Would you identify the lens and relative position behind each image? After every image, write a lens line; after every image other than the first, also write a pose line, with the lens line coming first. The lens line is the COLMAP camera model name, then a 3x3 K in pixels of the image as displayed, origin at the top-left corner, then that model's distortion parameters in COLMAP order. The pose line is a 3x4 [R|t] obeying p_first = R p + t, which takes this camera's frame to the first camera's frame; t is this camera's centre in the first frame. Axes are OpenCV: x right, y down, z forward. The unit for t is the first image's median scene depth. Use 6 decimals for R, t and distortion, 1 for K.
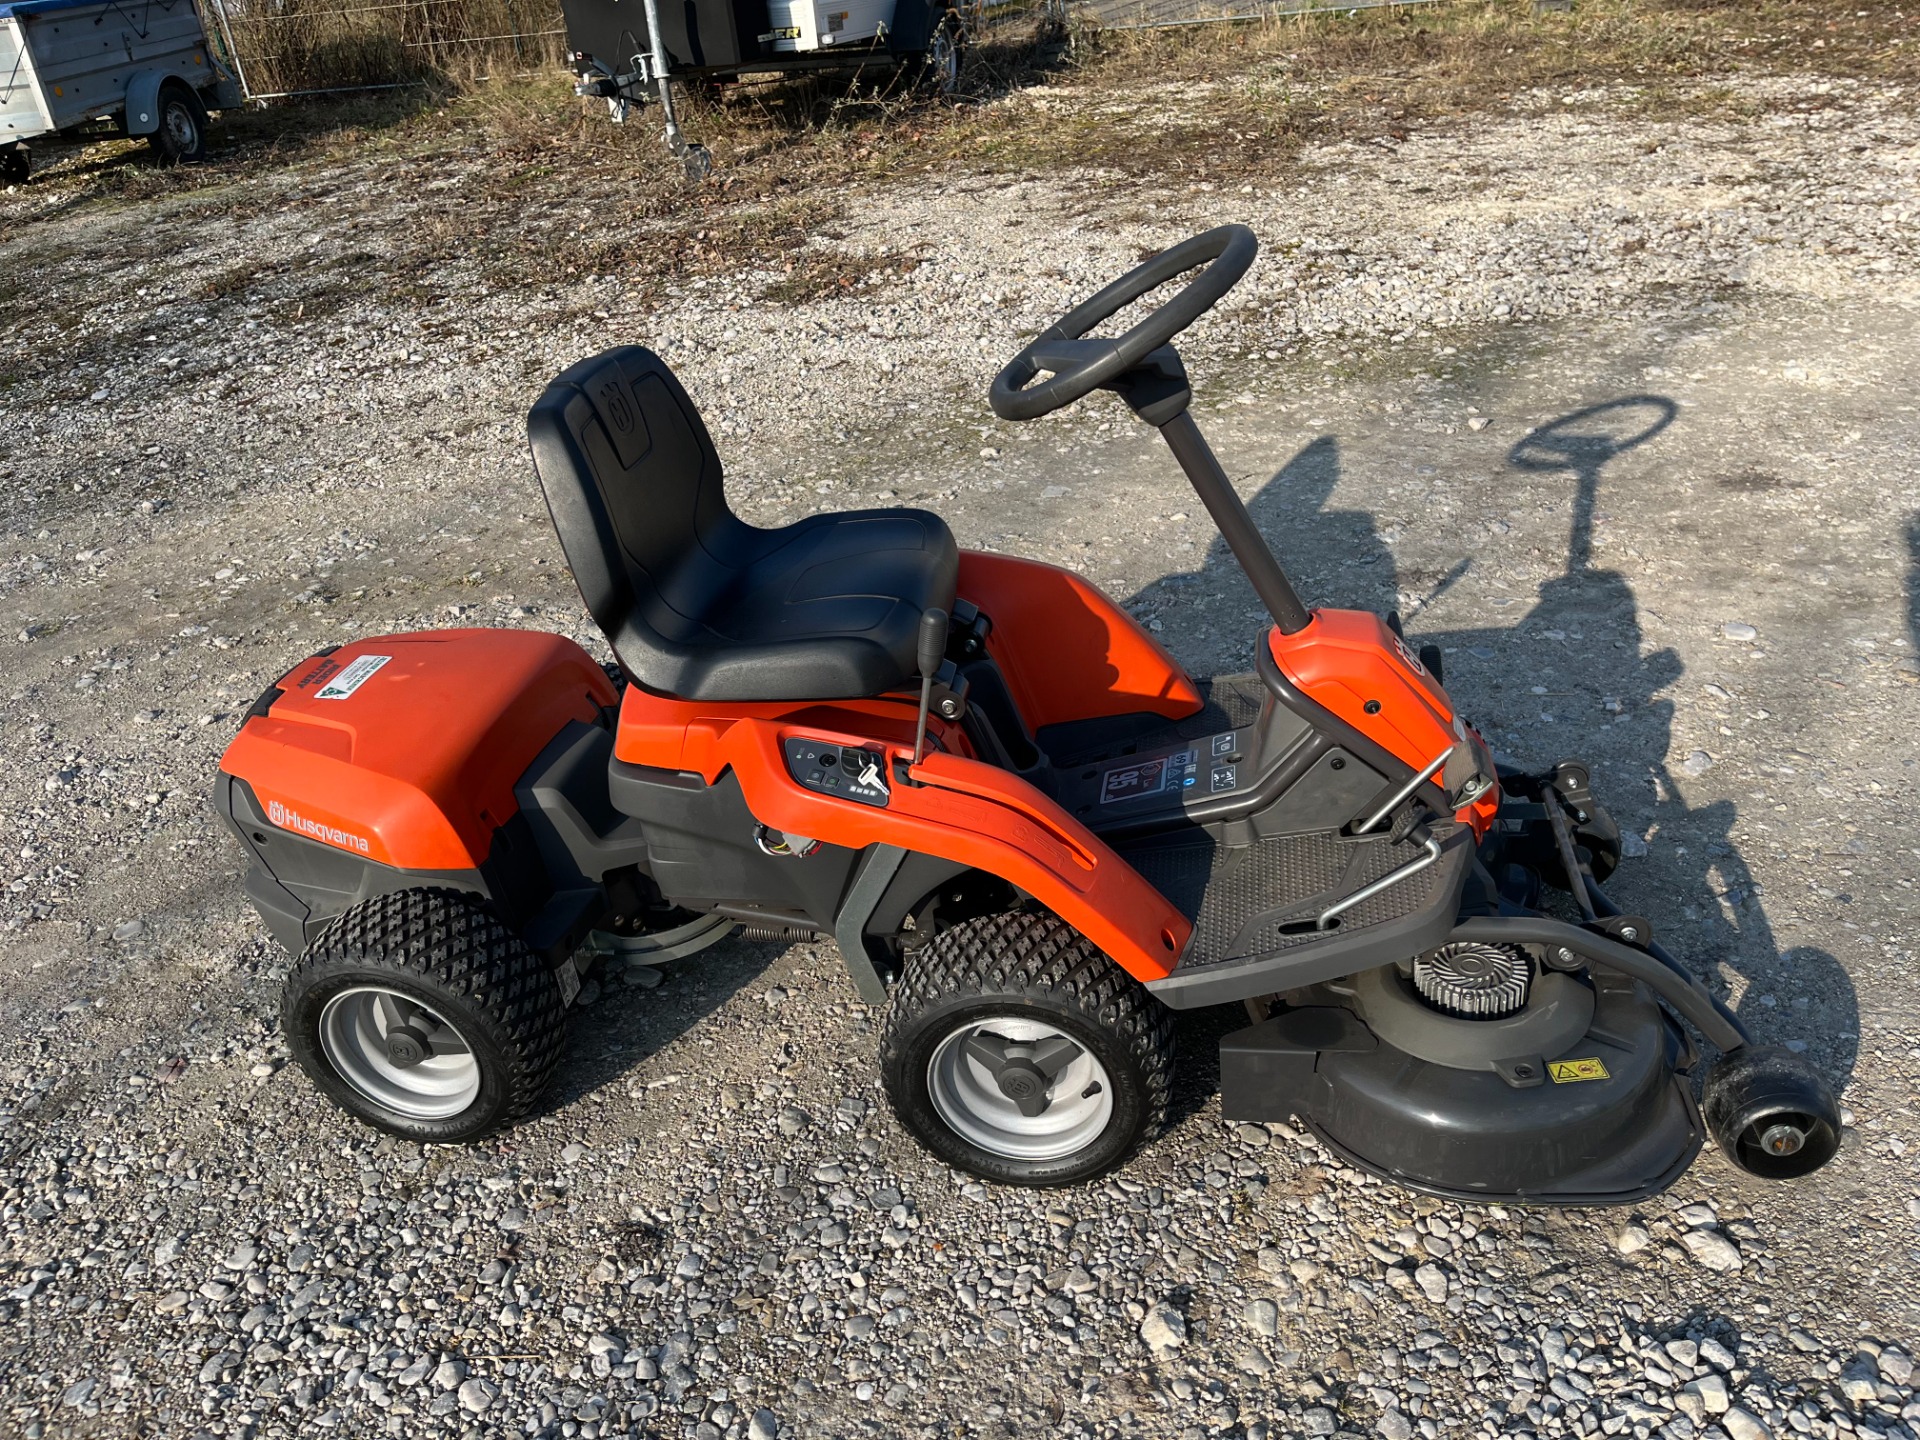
lens RADIAL K [[1453.5, 0, 967.3], [0, 1453.5, 729.2], [0, 0, 1]] dist [0.066228, -0.092897]
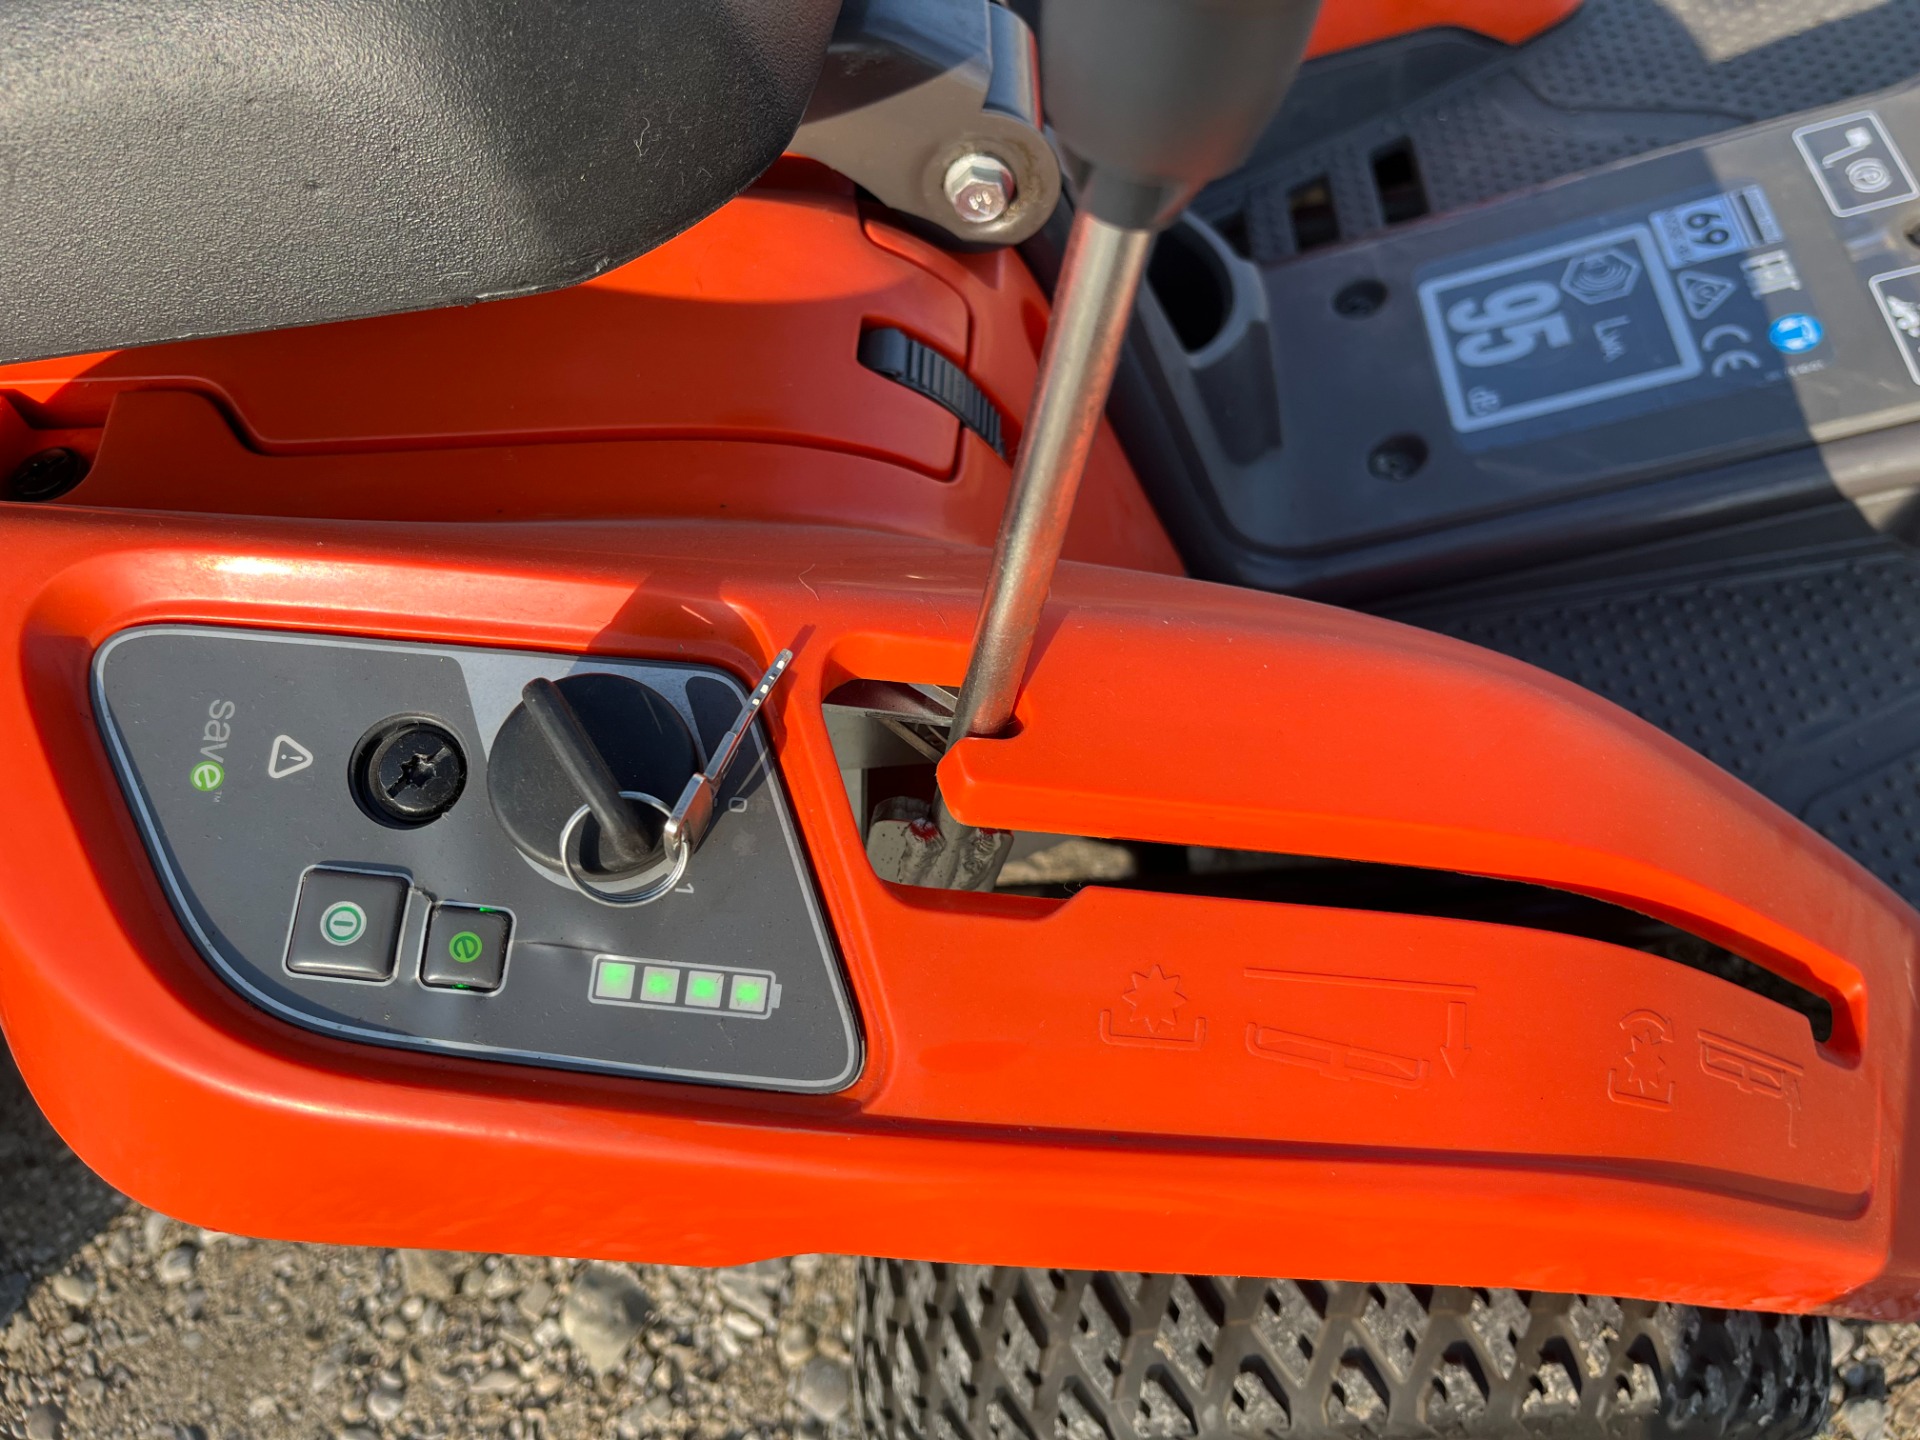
lens RADIAL K [[1453.5, 0, 962.7], [0, 1453.5, 709.3], [0, 0, 1]] dist [0.066228, -0.092897]
pose [[0.981655, -0.153491, 0.113107, -0.046822], [0.084946, 0.883185, 0.461268, -0.042619], [-0.170695, -0.443198, 0.880022, 0.727081]]
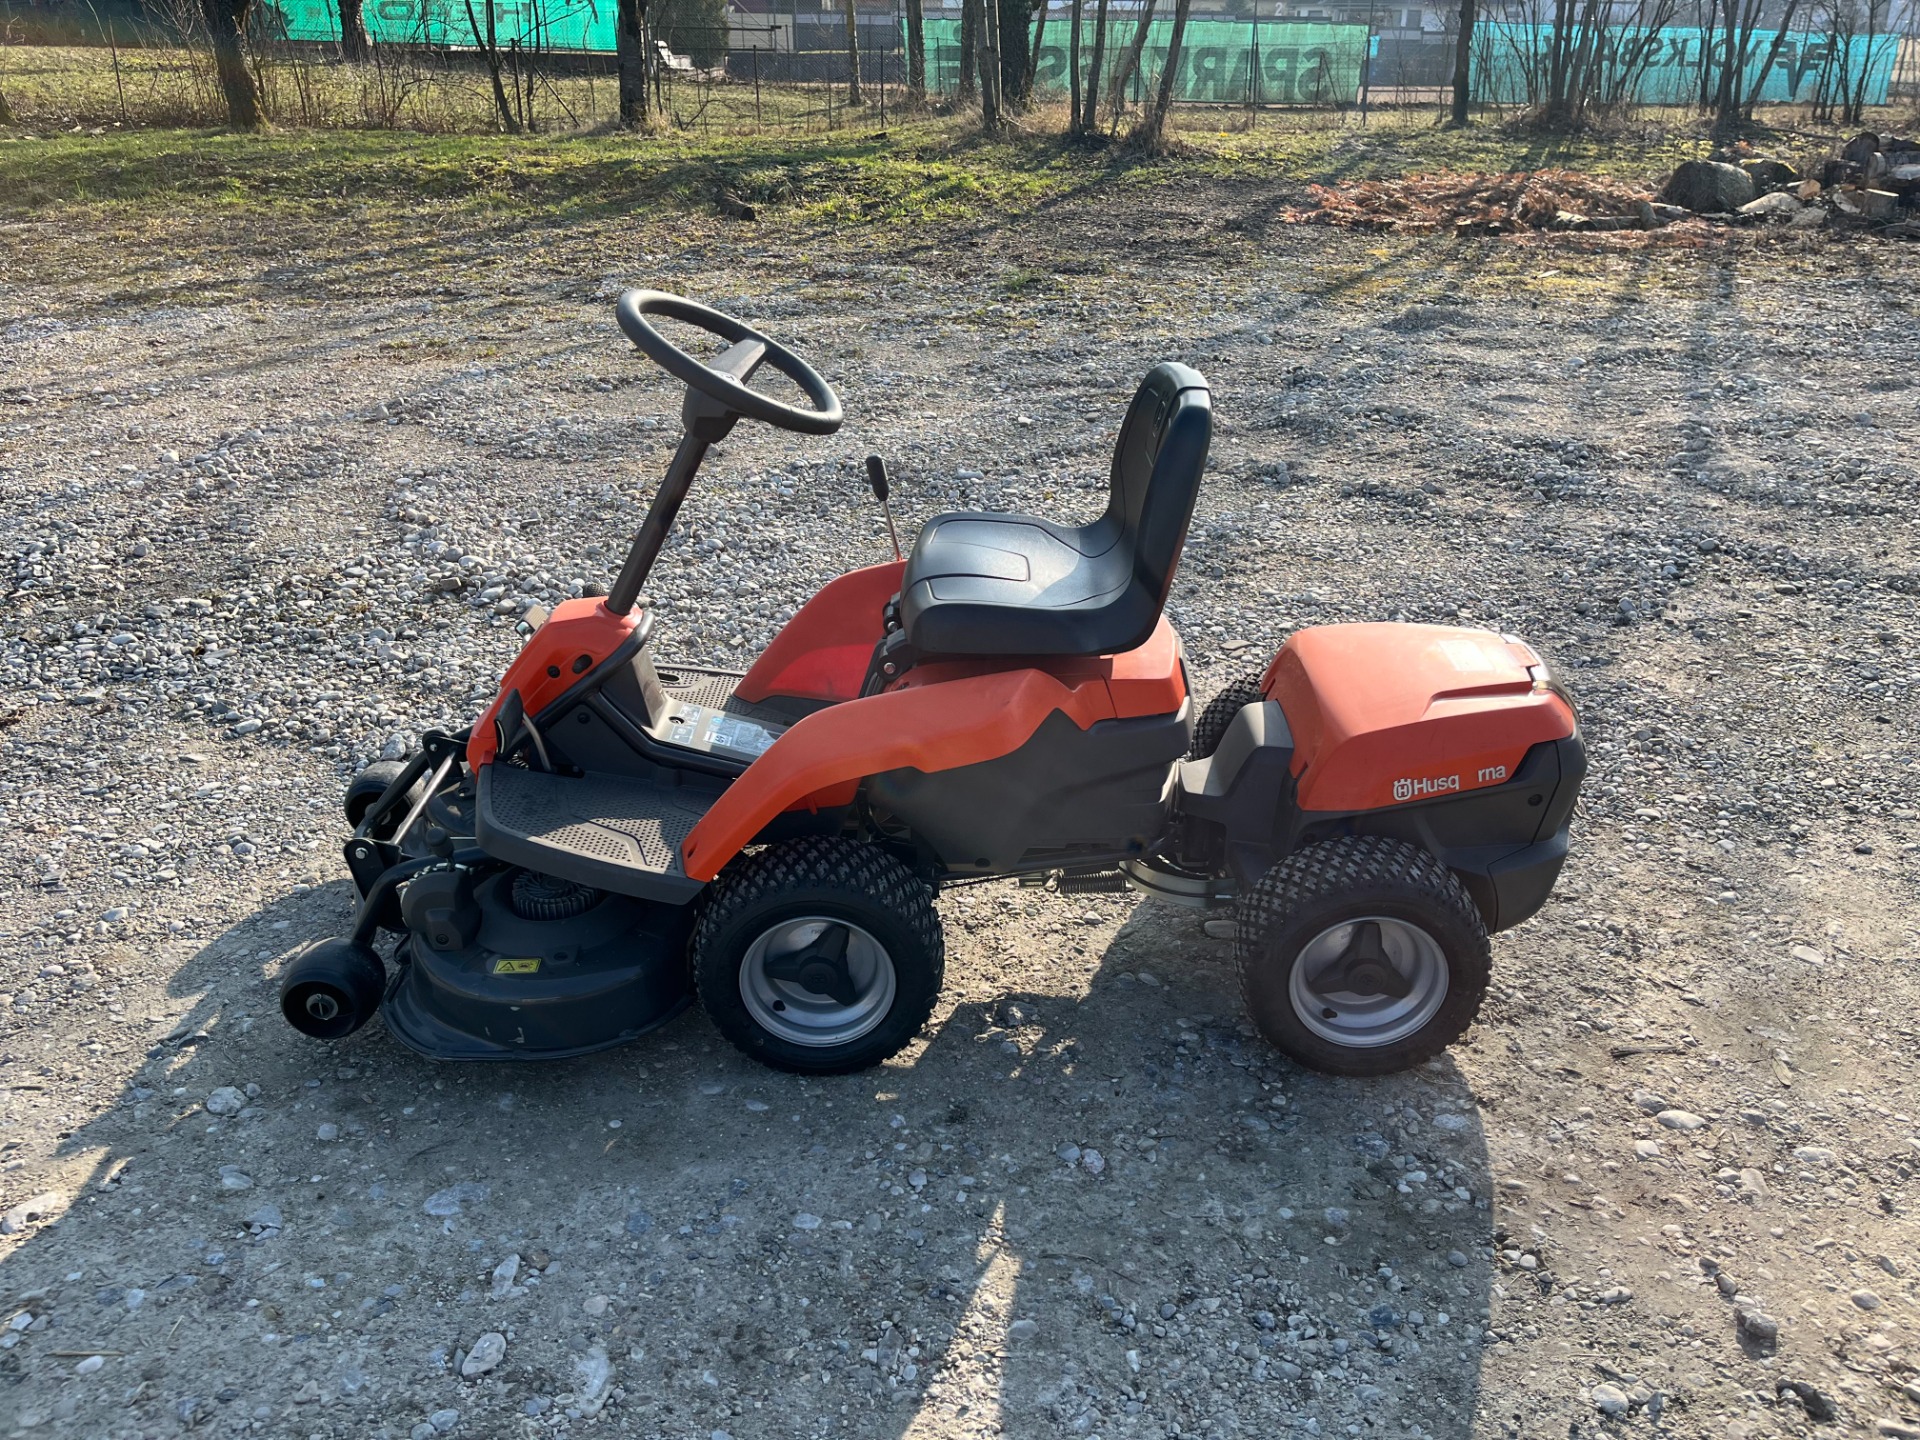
lens RADIAL K [[1453.5, 0, 972.4], [0, 1453.5, 720.5], [0, 0, 1]] dist [0.066228, -0.092897]
pose [[-0.980290, 0.156176, -0.120997, 0.085797], [-0.012277, 0.563106, 0.826294, -0.974355], [0.197181, 0.811493, -0.550089, 1.686355]]
